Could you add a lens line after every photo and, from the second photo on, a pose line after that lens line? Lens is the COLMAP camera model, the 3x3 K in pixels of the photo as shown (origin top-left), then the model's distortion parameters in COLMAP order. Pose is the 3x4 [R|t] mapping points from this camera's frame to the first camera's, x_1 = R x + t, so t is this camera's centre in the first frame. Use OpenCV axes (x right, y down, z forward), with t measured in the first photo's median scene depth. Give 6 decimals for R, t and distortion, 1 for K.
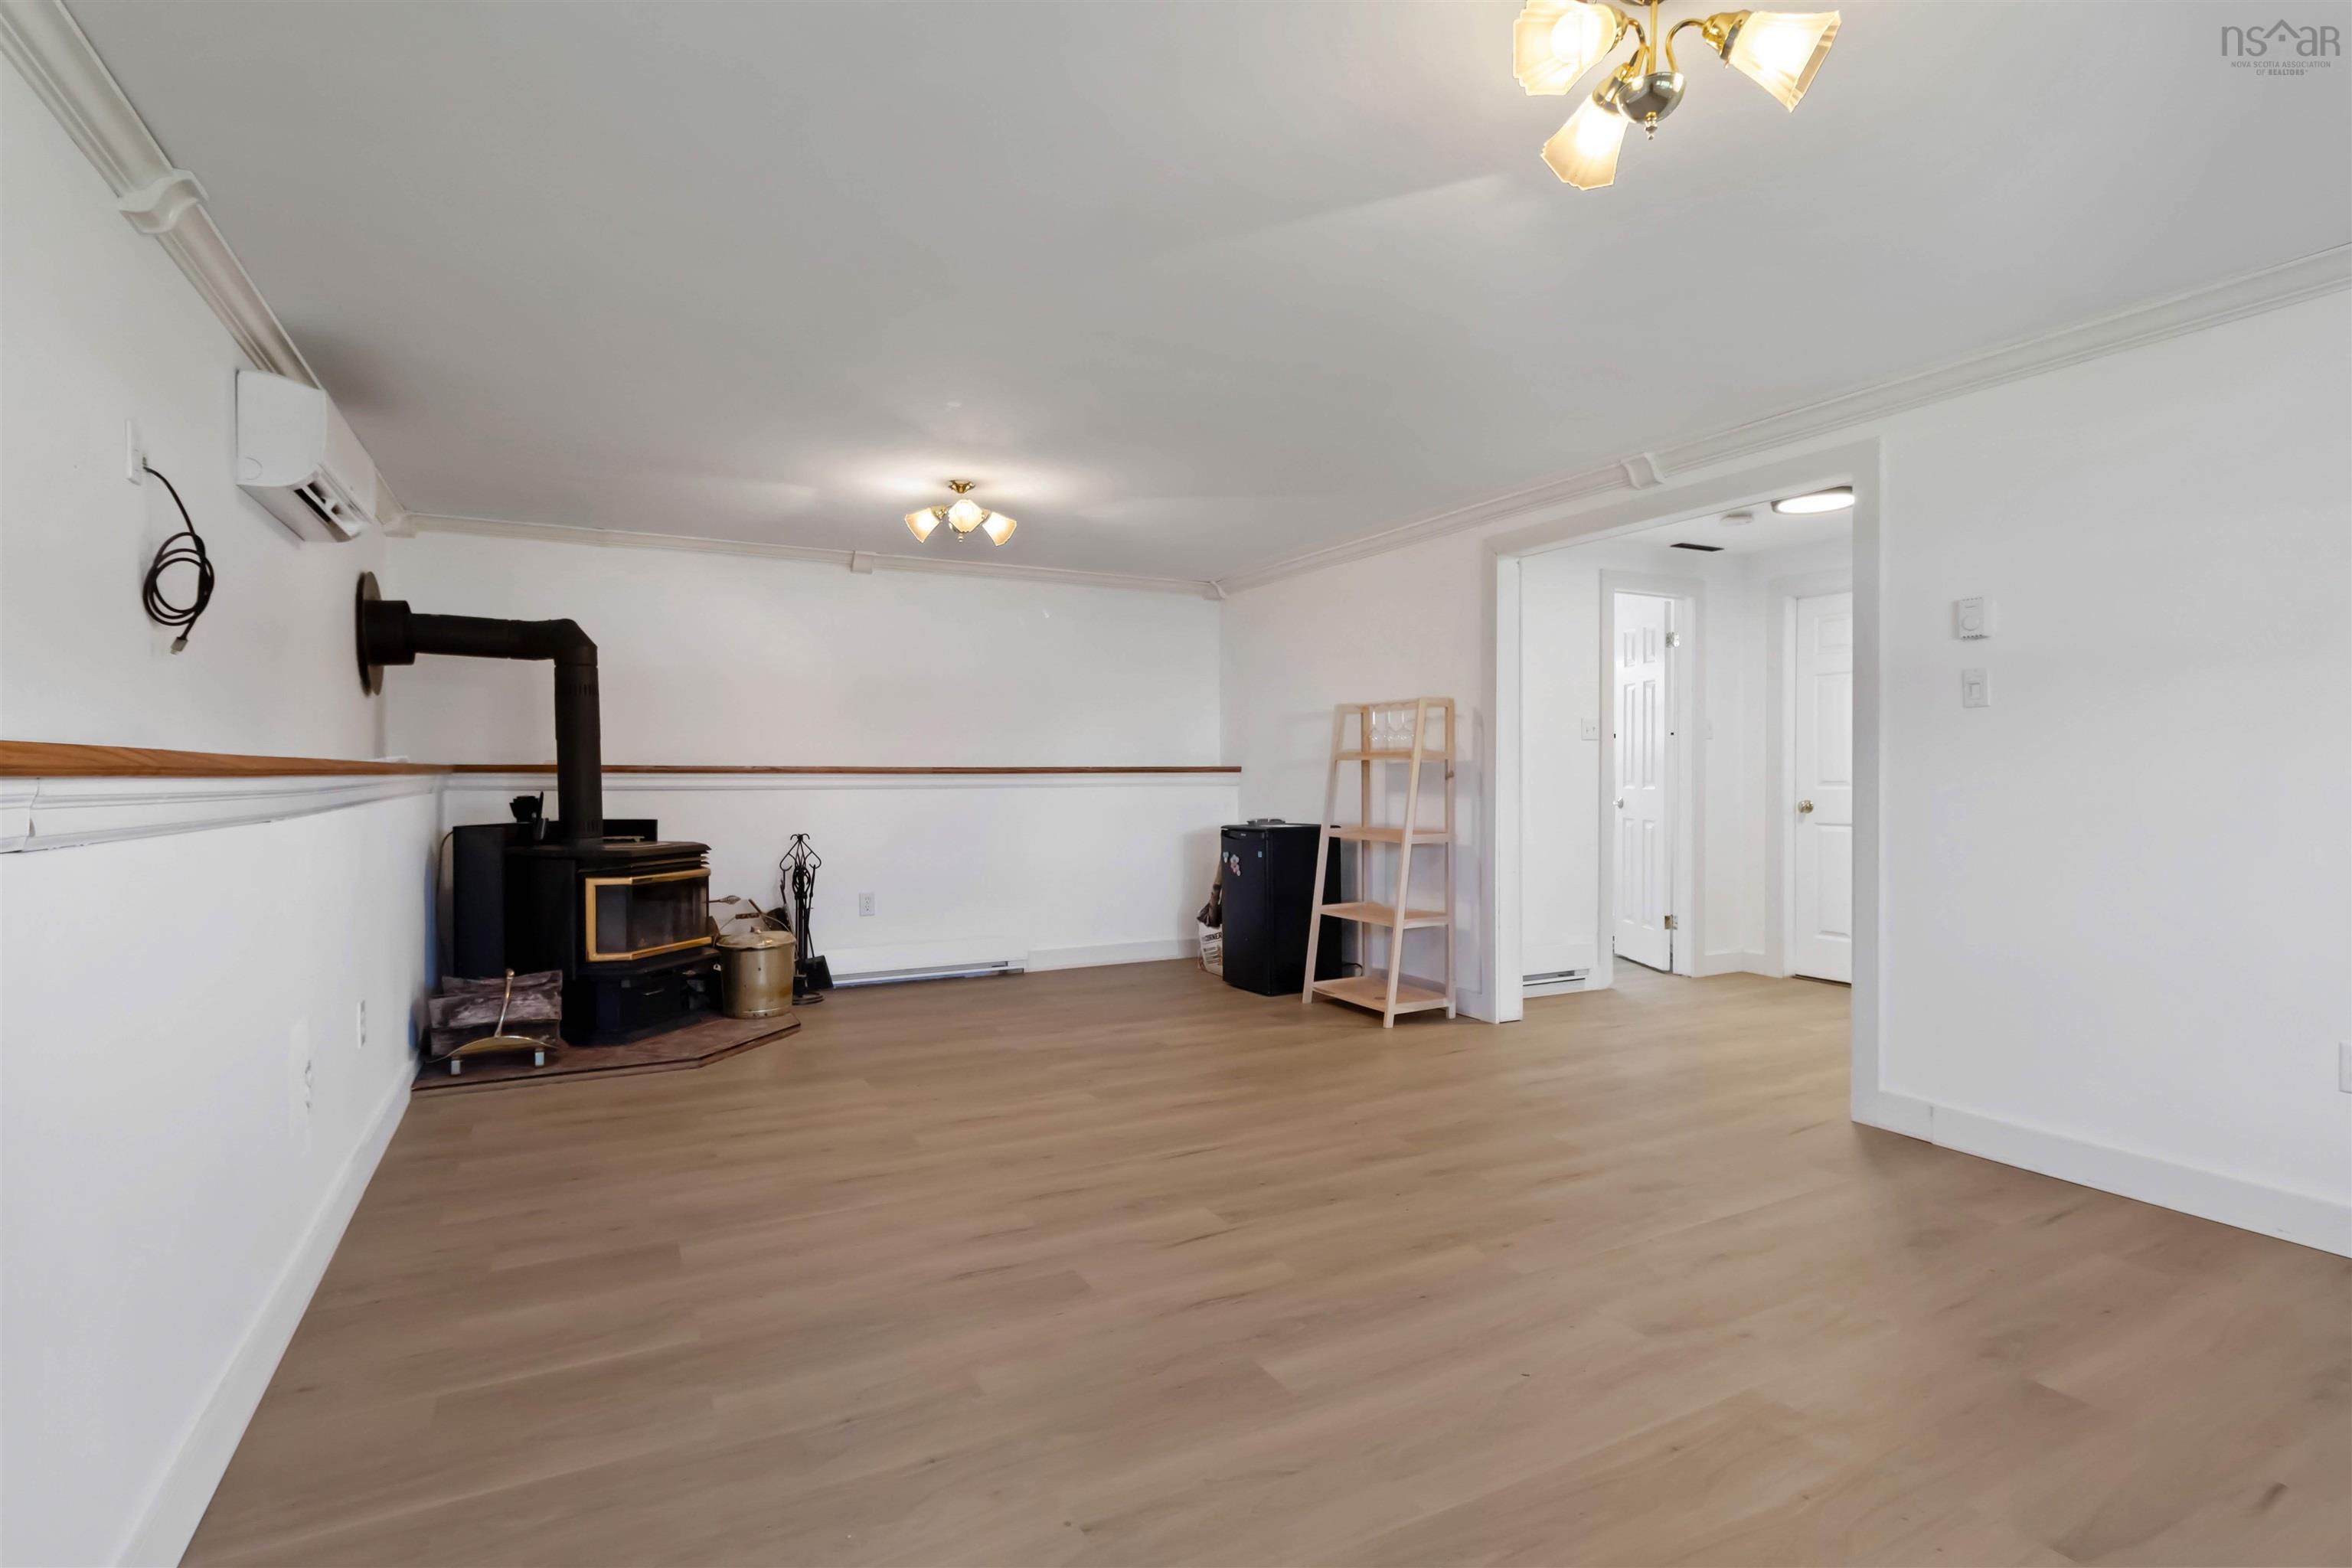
lens RADIAL K [[1161.4, 0, 1170.2], [0, 1161.4, 787.2], [0, 0, 1]] dist [-0.000316, -0.001736]
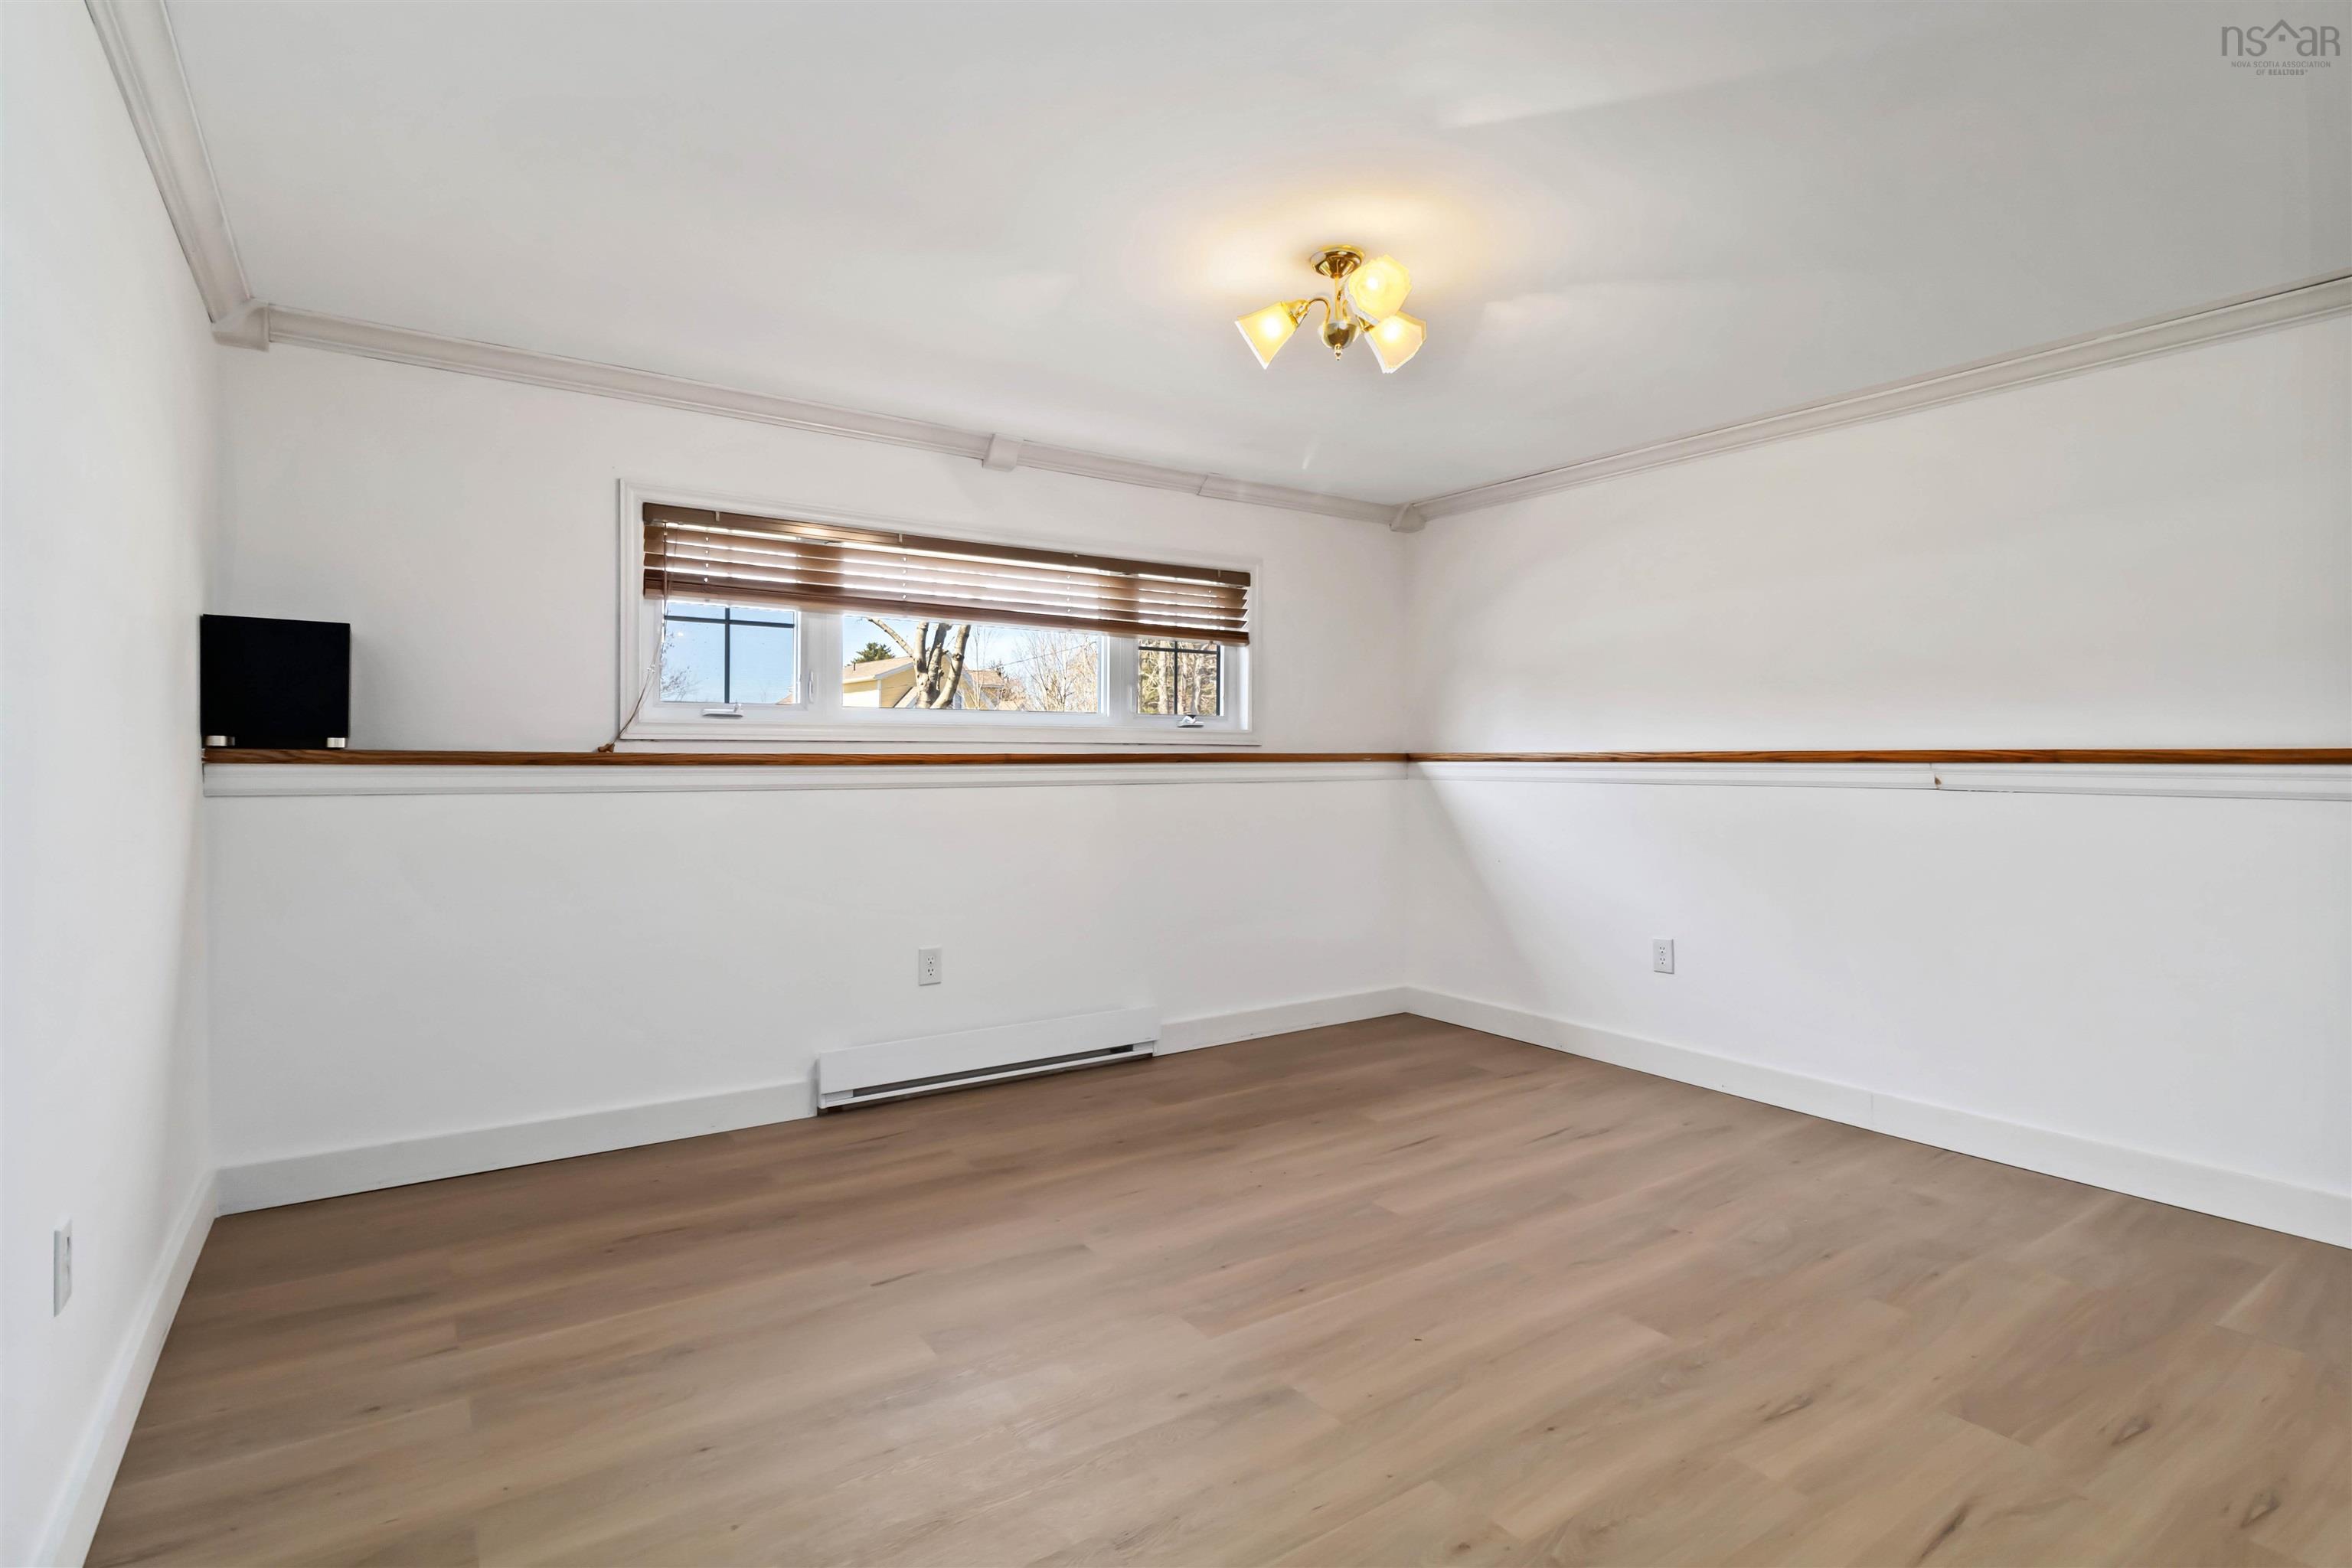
lens RADIAL K [[1161.4, 0, 1182.5], [0, 1161.4, 772.9], [0, 0, 1]] dist [-0.000316, -0.001736]
pose [[-0.991854, 0.000594, -0.127376, 0.295539], [-0.002748, 0.999657, 0.026063, -0.012564], [0.127348, 0.026200, -0.991512, 0.908740]]
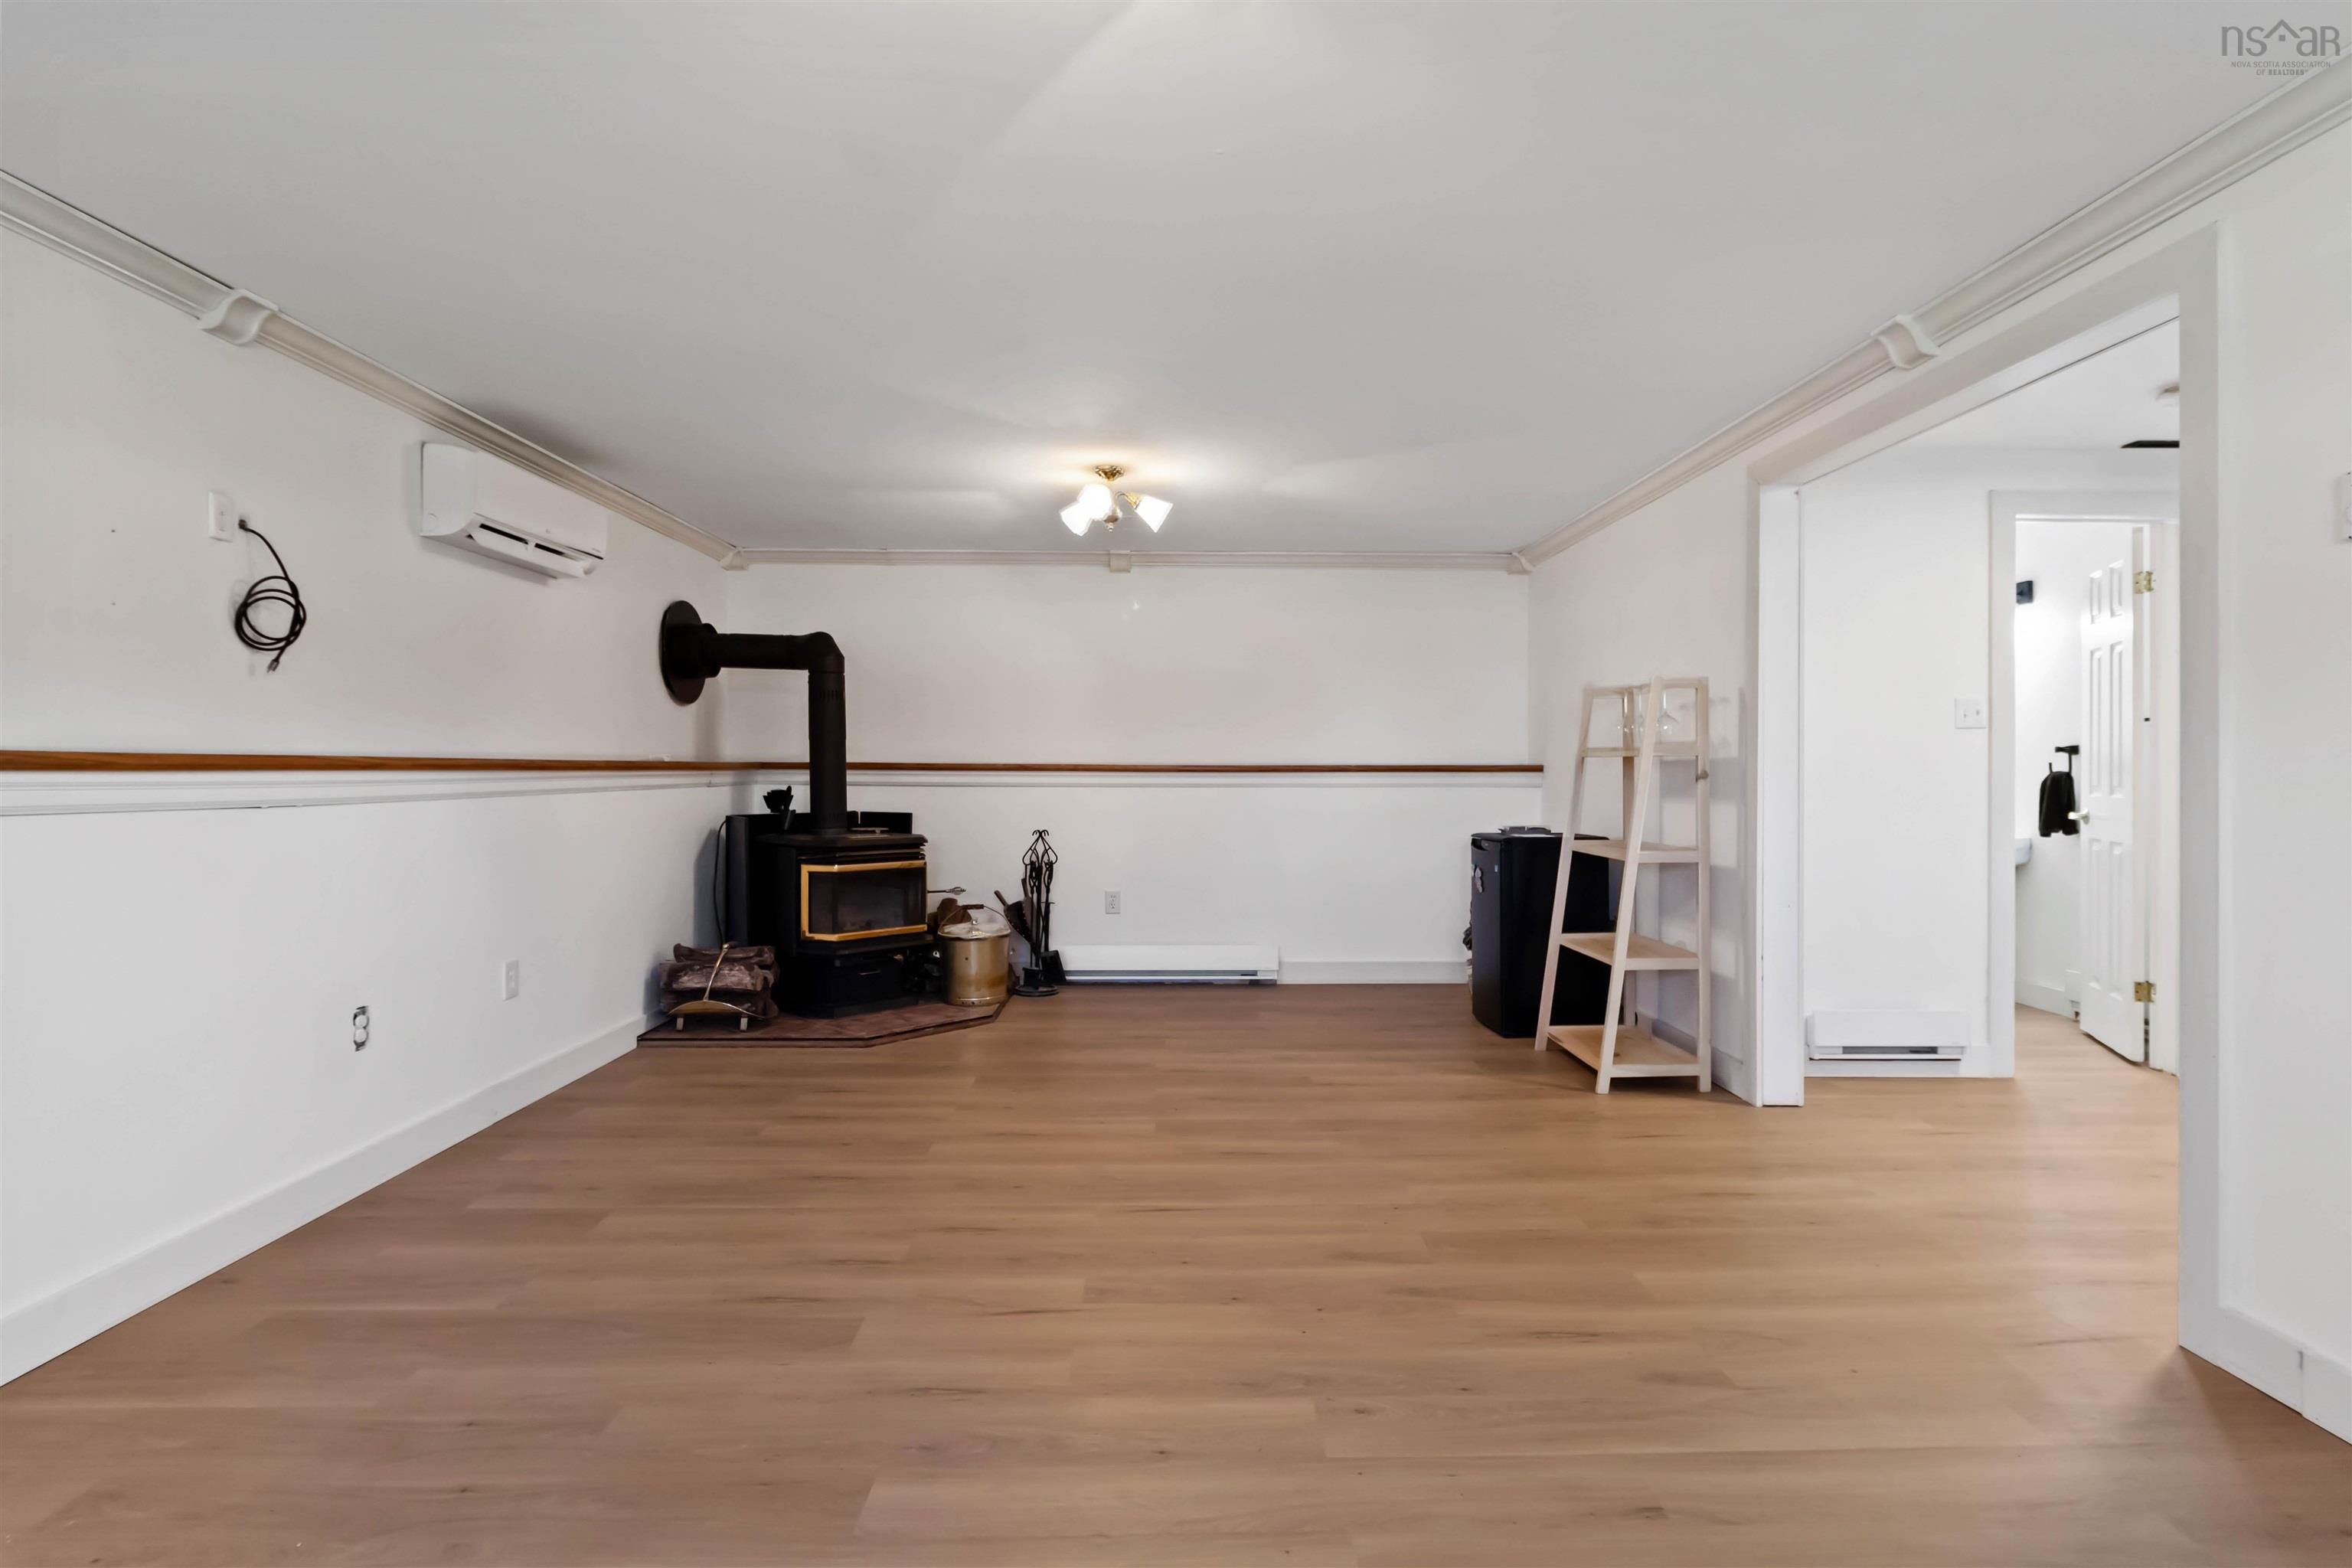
lens RADIAL K [[1161.4, 0, 1174.8], [0, 1161.4, 770.7], [0, 0, 1]] dist [-0.000316, -0.001736]
pose [[0.892543, 0.003450, -0.450950, 0.299143], [-0.009612, 0.999889, -0.011375, -0.001978], [0.450860, 0.014487, 0.892477, 0.163120]]
